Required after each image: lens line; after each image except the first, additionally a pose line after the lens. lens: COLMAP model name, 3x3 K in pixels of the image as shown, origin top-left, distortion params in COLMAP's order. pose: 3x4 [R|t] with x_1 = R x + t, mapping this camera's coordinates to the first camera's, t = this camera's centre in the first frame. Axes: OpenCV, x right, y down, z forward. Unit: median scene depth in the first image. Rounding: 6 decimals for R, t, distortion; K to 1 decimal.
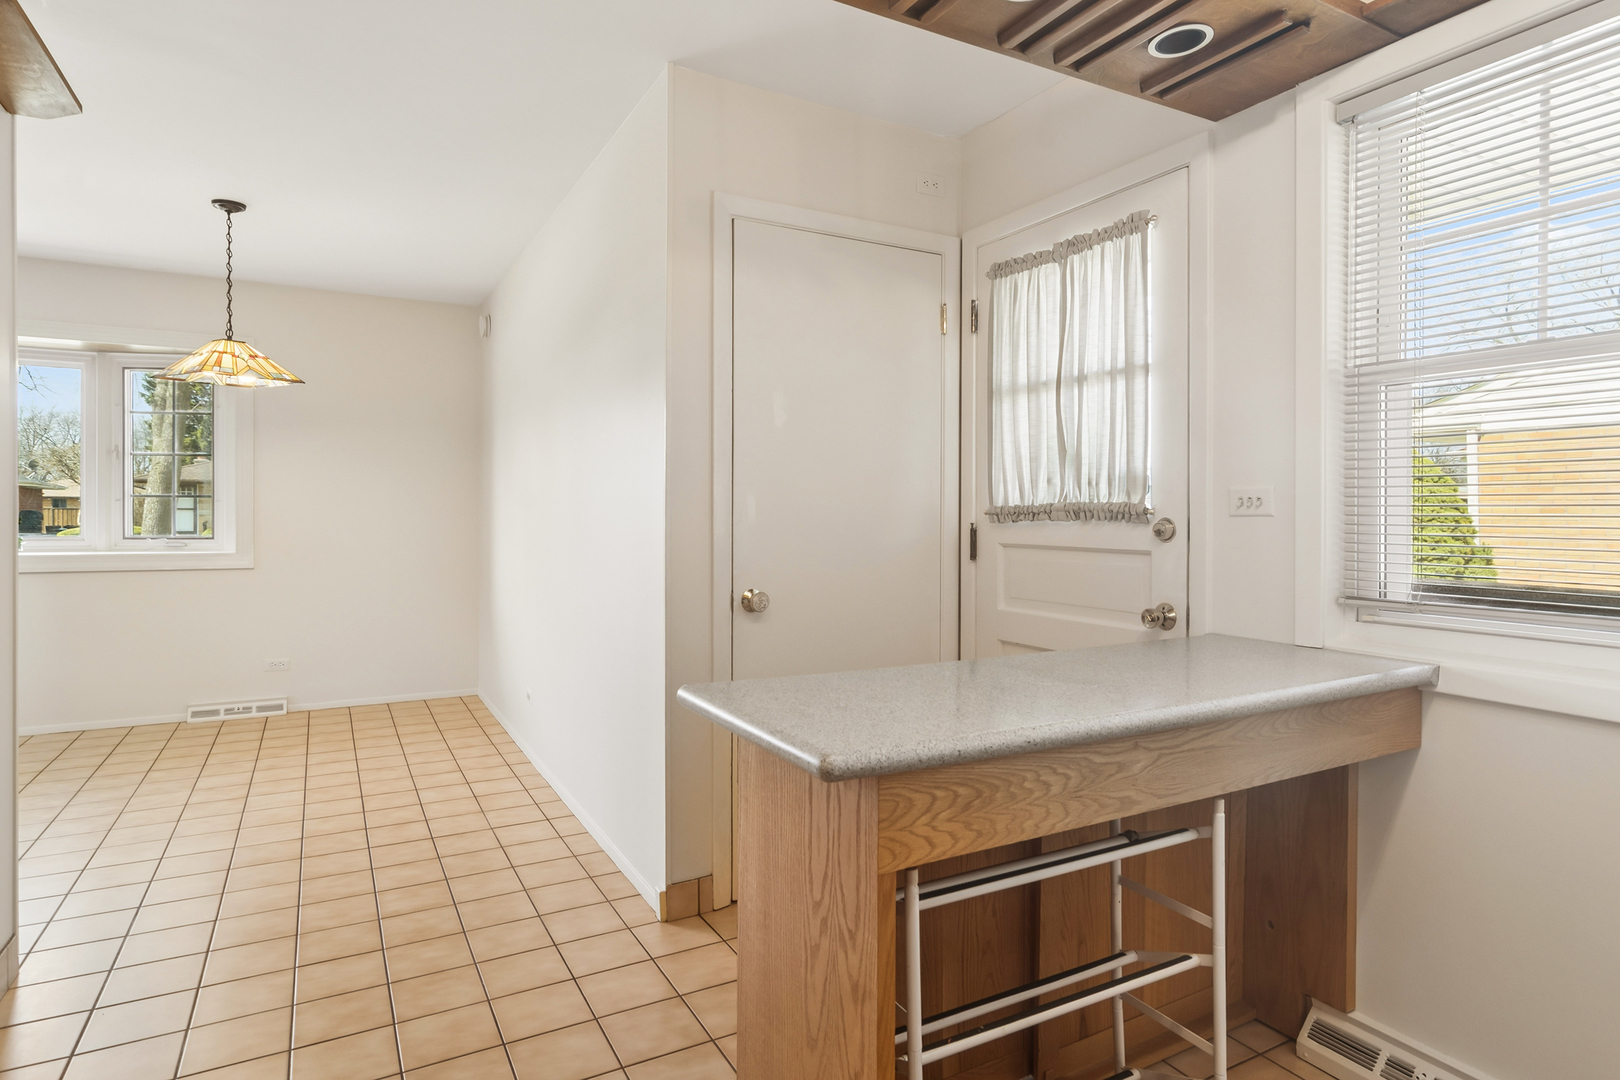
lens RADIAL K [[911.4, 0, 823.5], [0, 911.4, 507.6], [0, 0, 1]] dist [-0.000603, -0.000219]
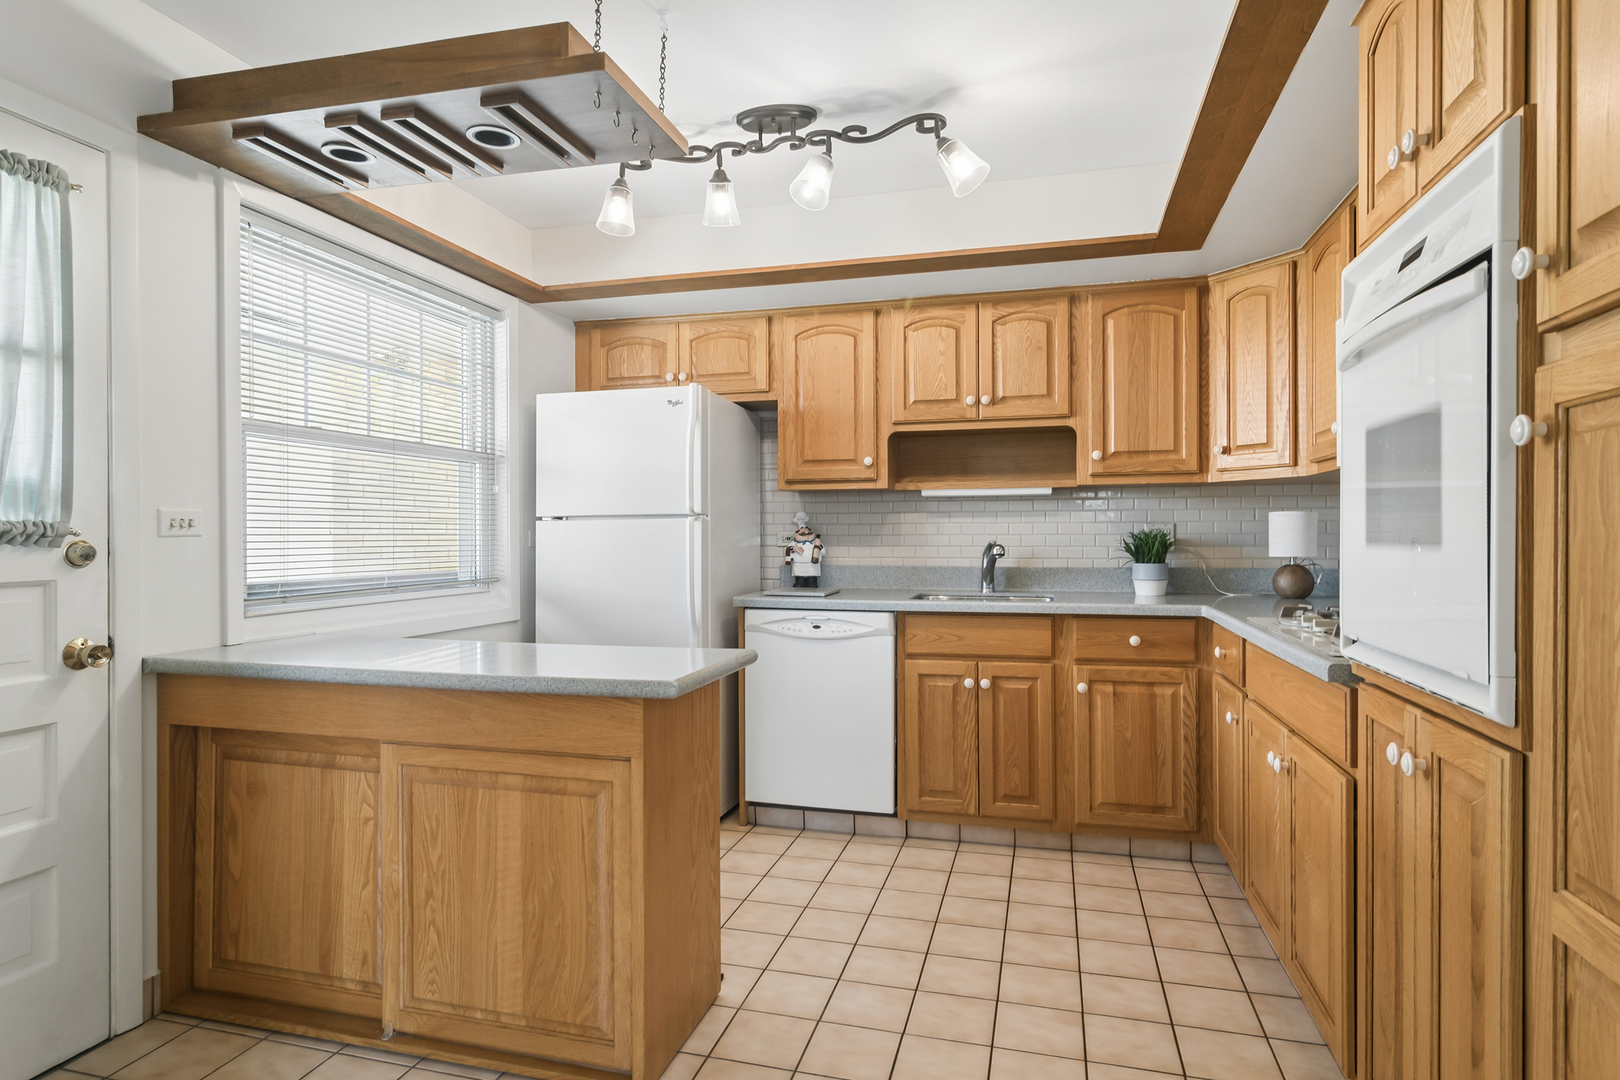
lens RADIAL K [[853.8, 0, 810.0], [0, 853.8, 540.0], [0, 0, 1]] dist [-0.001322, 0.000242]
pose [[-0.706967, -0.006665, 0.707215, -0.675959], [-0.001658, 0.999968, 0.007766, 0.003935], [-0.707245, 0.004318, -0.706956, 1.062737]]
